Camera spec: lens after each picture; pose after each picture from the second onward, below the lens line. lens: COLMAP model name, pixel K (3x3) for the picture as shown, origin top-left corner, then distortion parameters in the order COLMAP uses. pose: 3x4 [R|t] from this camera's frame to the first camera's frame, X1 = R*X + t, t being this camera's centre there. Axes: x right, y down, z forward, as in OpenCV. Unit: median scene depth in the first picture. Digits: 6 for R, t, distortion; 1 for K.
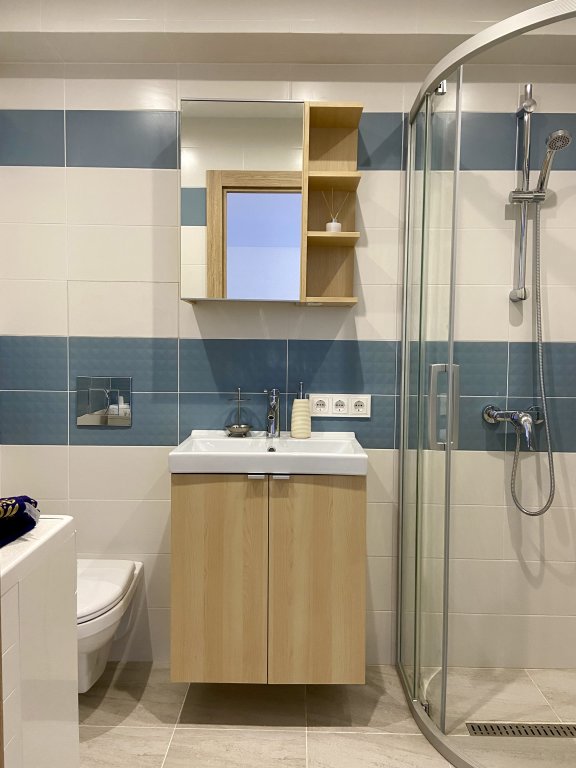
lens RADIAL K [[584.7, 0, 288.6], [0, 584.7, 380.9], [0, 0, 1]] dist [0.124472, -0.165311]
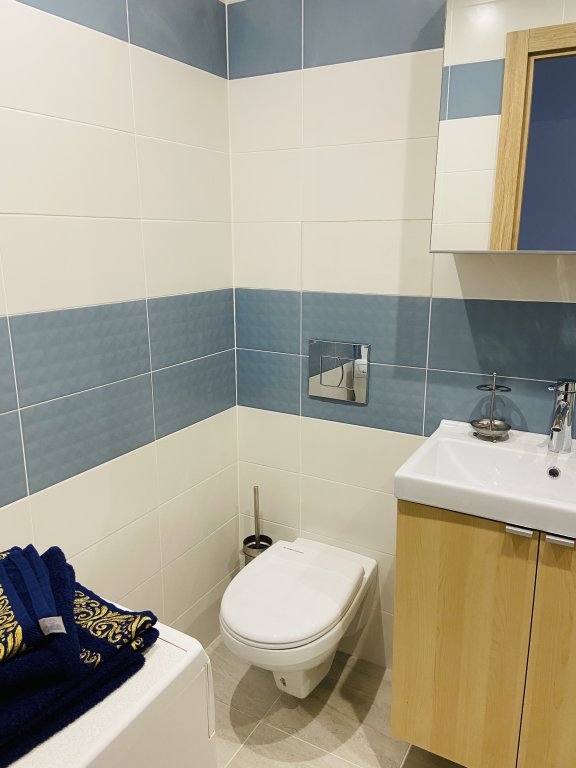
lens RADIAL K [[584.7, 0, 288.6], [0, 584.7, 380.9], [0, 0, 1]] dist [0.124472, -0.165311]
pose [[0.880227, 0.100087, -0.463878, 0.009918], [-0.010758, 0.981463, 0.191348, -0.109511], [0.474431, -0.163439, 0.864987, 0.254886]]
